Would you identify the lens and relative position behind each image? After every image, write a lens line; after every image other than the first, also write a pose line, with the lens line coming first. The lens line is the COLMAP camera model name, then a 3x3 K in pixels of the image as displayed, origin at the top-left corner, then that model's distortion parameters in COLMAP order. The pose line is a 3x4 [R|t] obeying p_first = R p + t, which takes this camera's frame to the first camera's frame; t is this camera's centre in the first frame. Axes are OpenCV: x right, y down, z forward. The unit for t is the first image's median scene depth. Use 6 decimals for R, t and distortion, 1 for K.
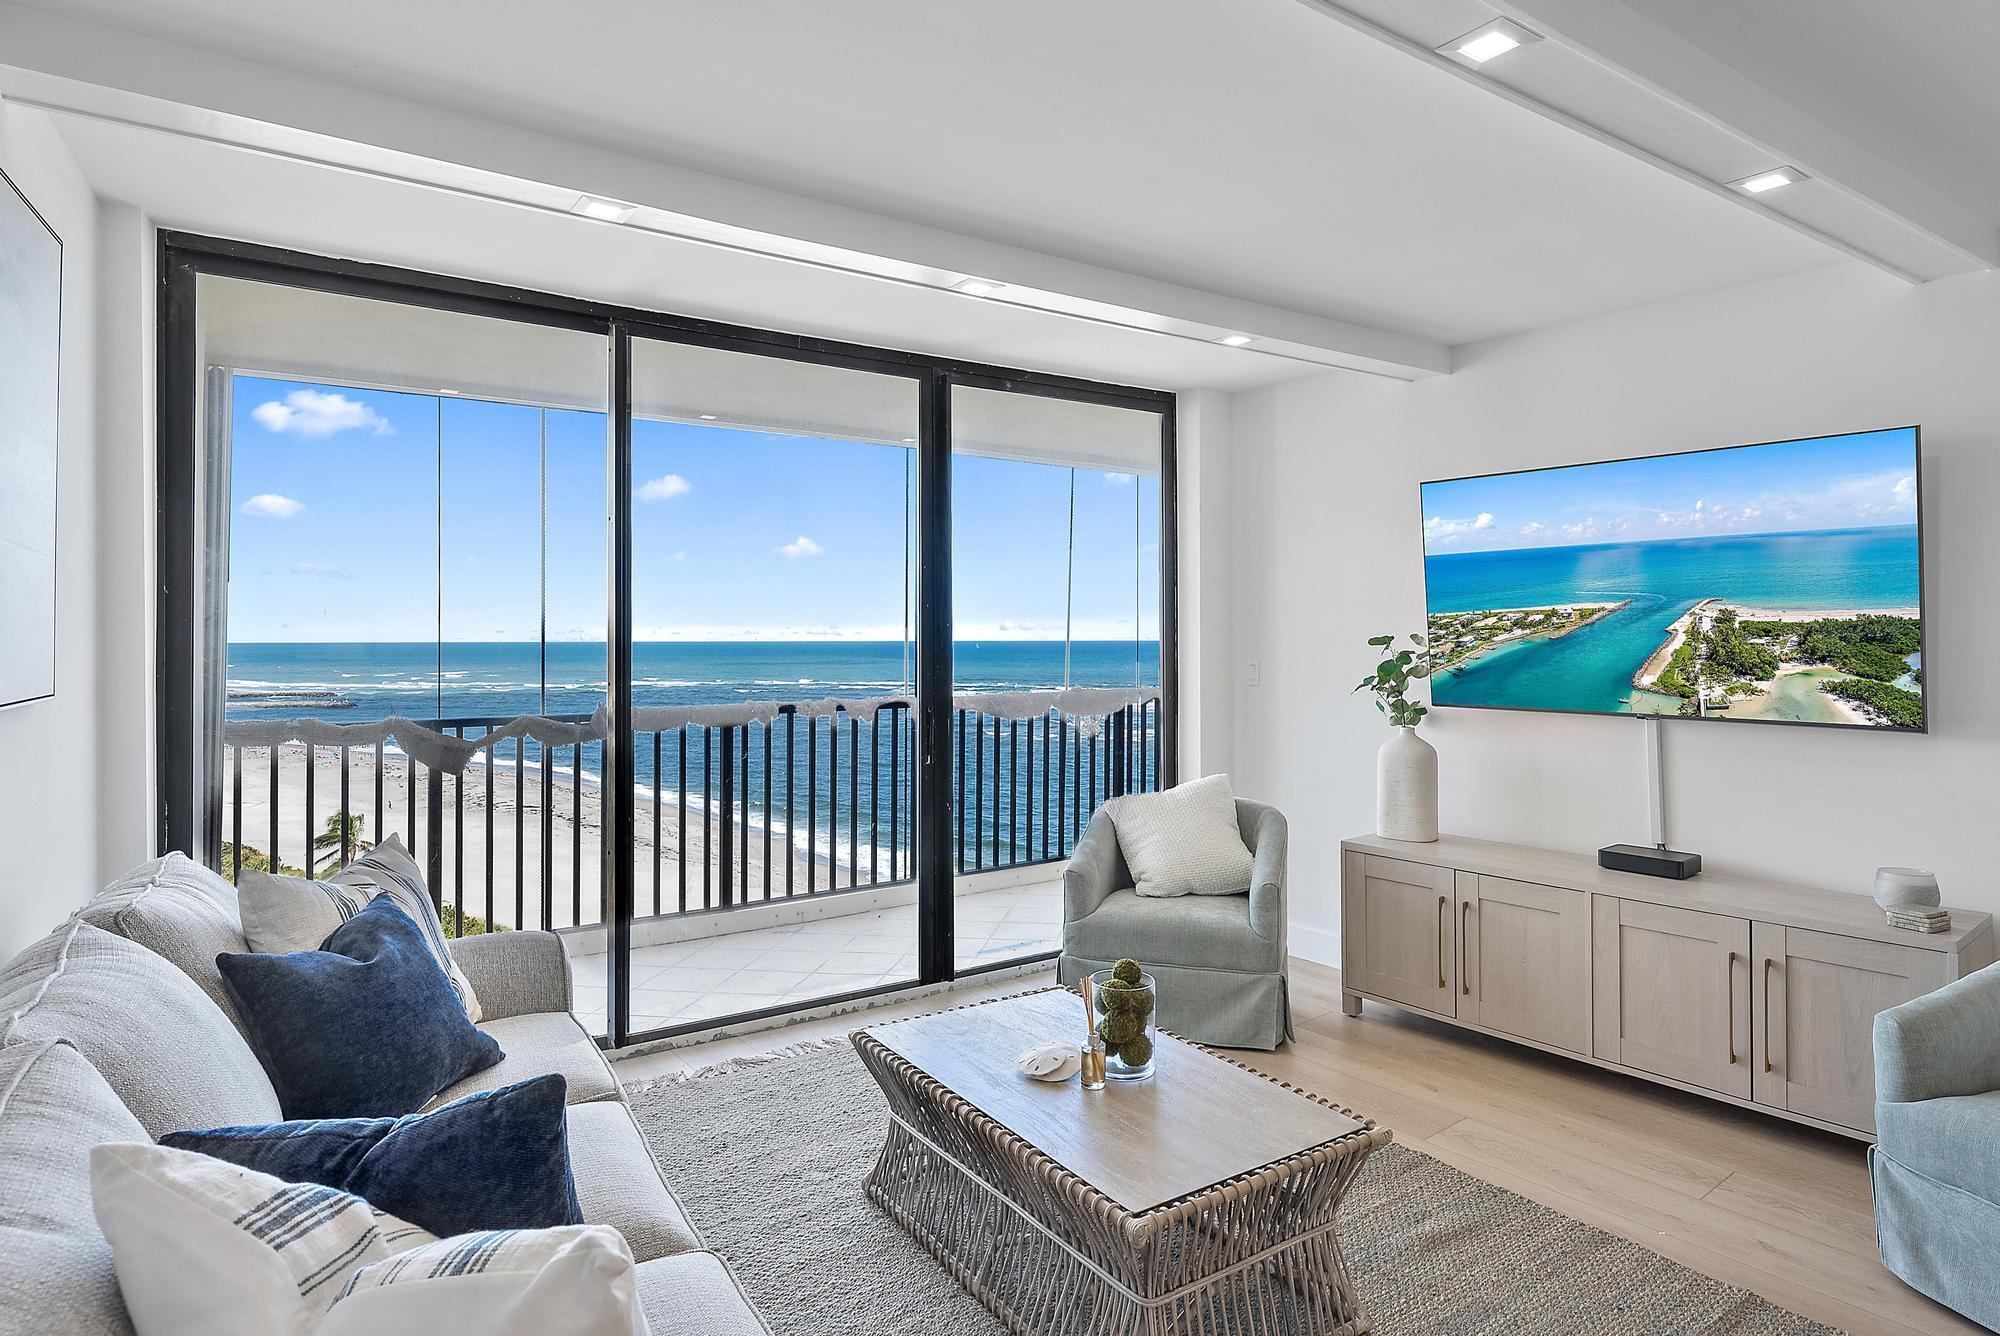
lens RADIAL K [[1123.3, 0, 984.5], [0, 1123.3, 631.2], [0, 0, 1]] dist [0.007563, -0.003062]
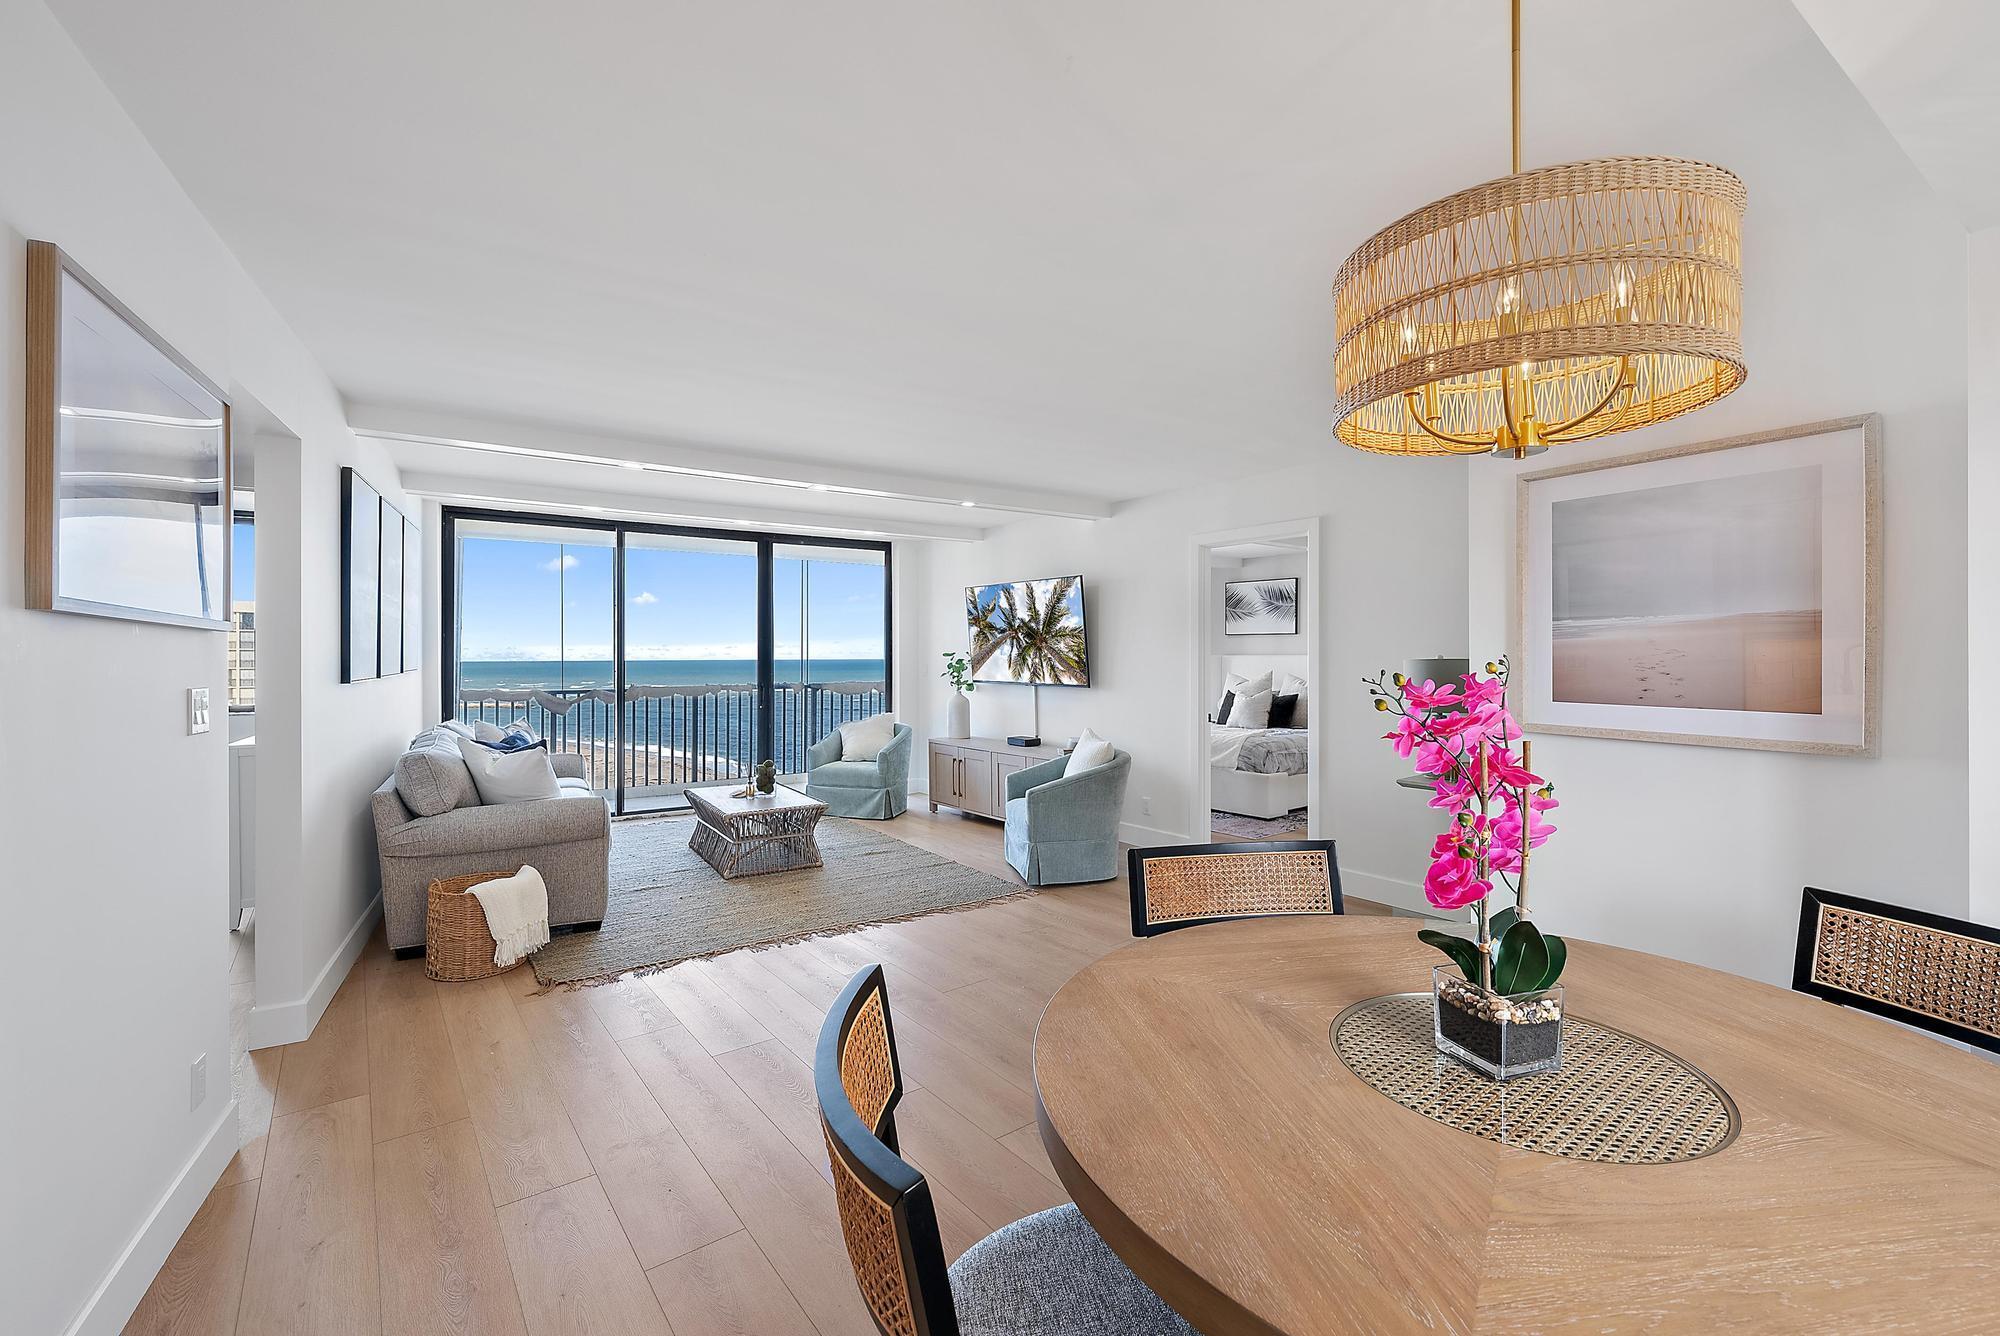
lens RADIAL K [[853.9, 0, 1001.8], [0, 853.9, 658.1], [0, 0, 1]] dist [0.001426, -0.000288]
pose [[0.999960, 0.001111, -0.008864, 0.545102], [-0.001041, 0.999968, 0.007901, 0.002318], [0.008872, -0.007891, 0.999930, -0.895088]]
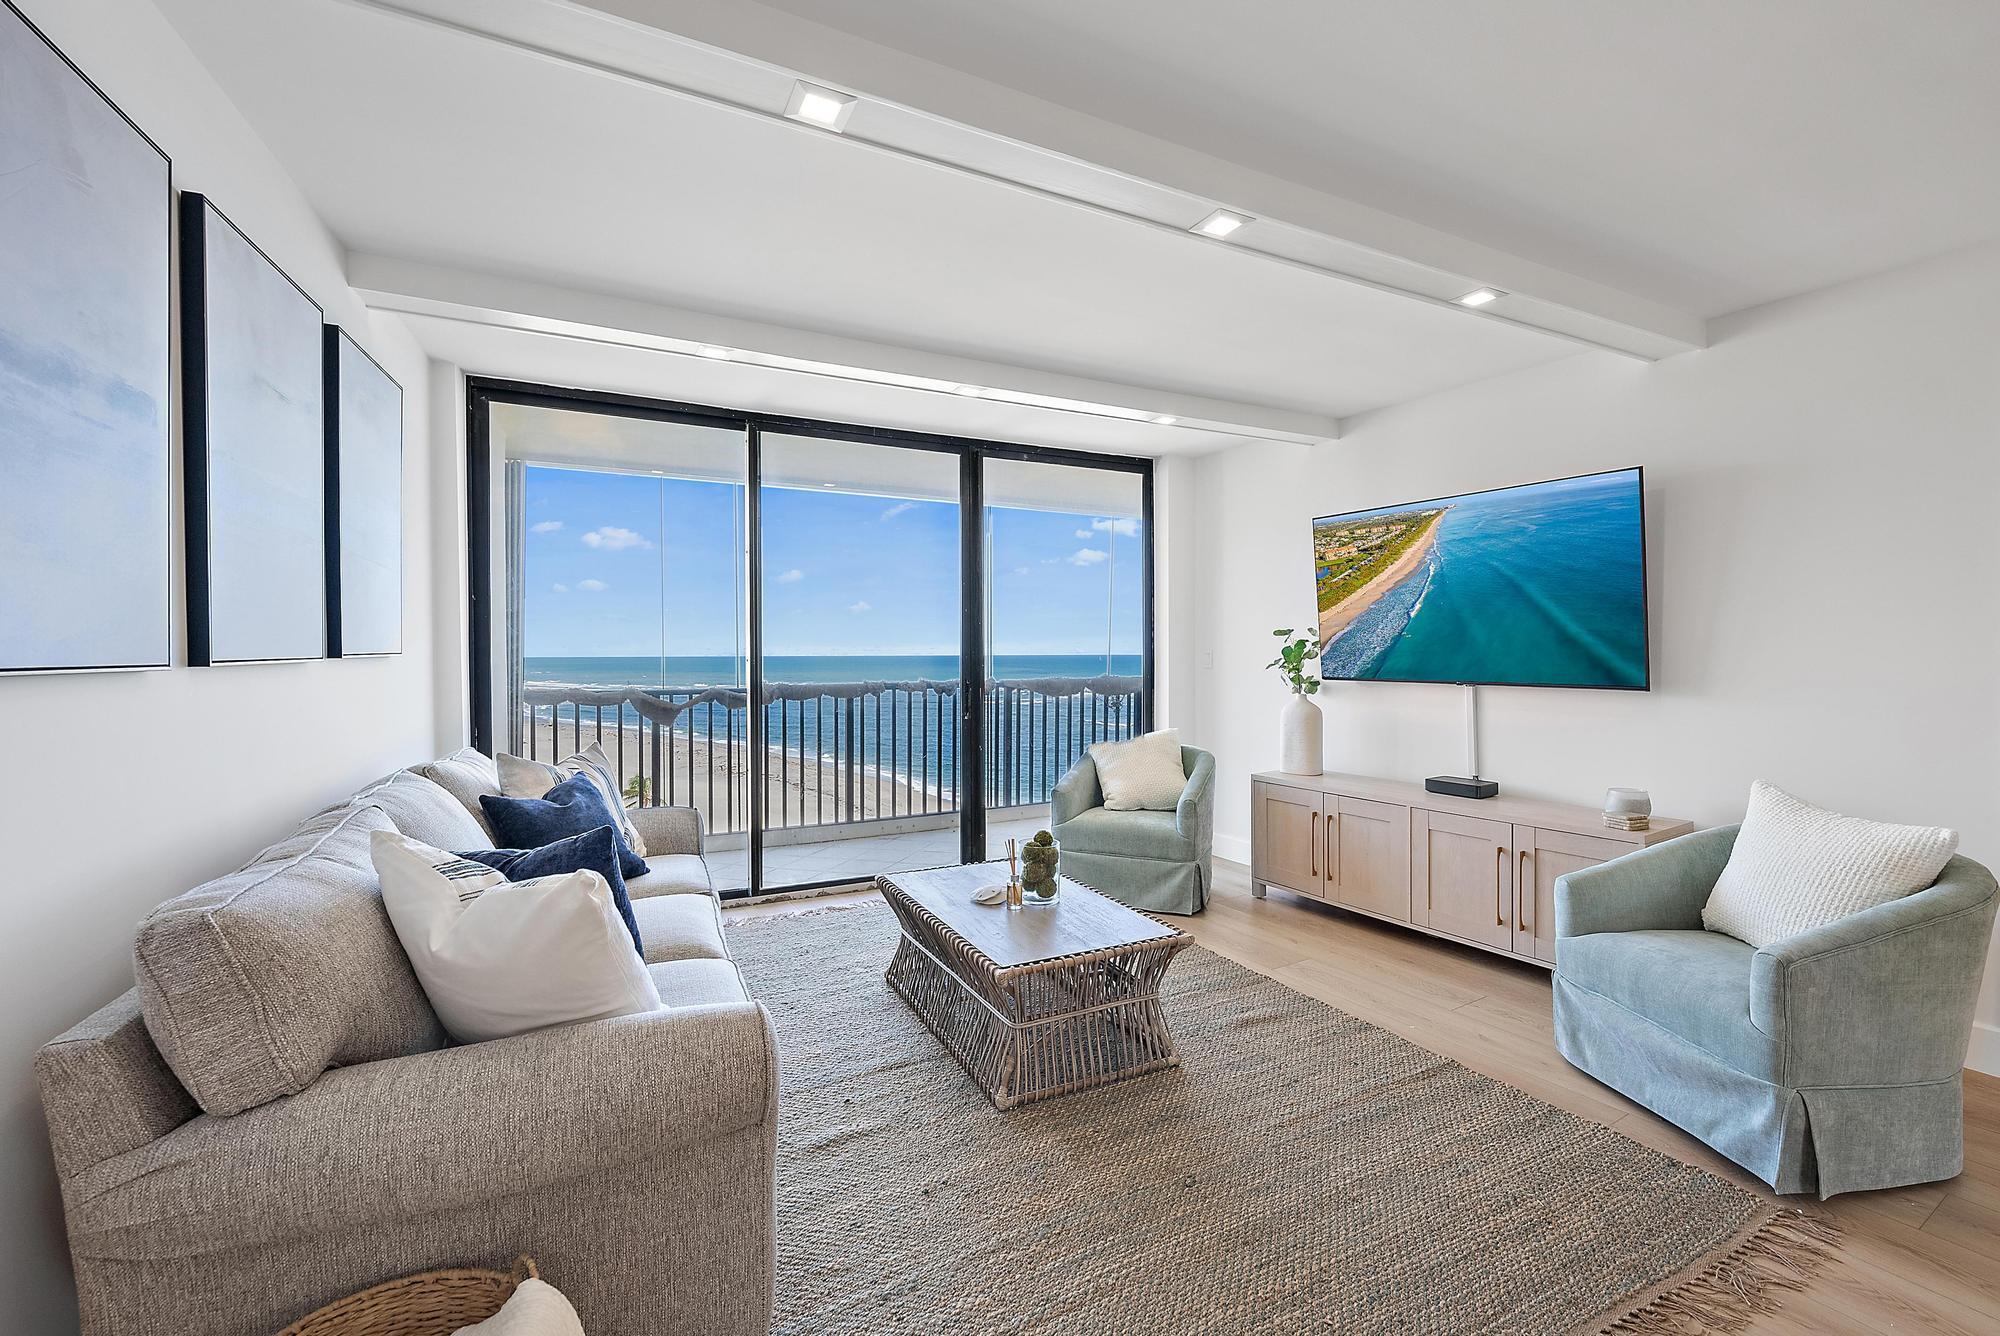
lens RADIAL K [[853.9, 0, 993.9], [0, 853.9, 664.3], [0, 0, 1]] dist [0.001426, -0.000288]
pose [[0.992015, 0.000994, -0.126118, 0.147360], [0.001407, 0.999820, 0.018947, 0.031339], [0.126114, -0.018973, 0.991834, -0.112385]]
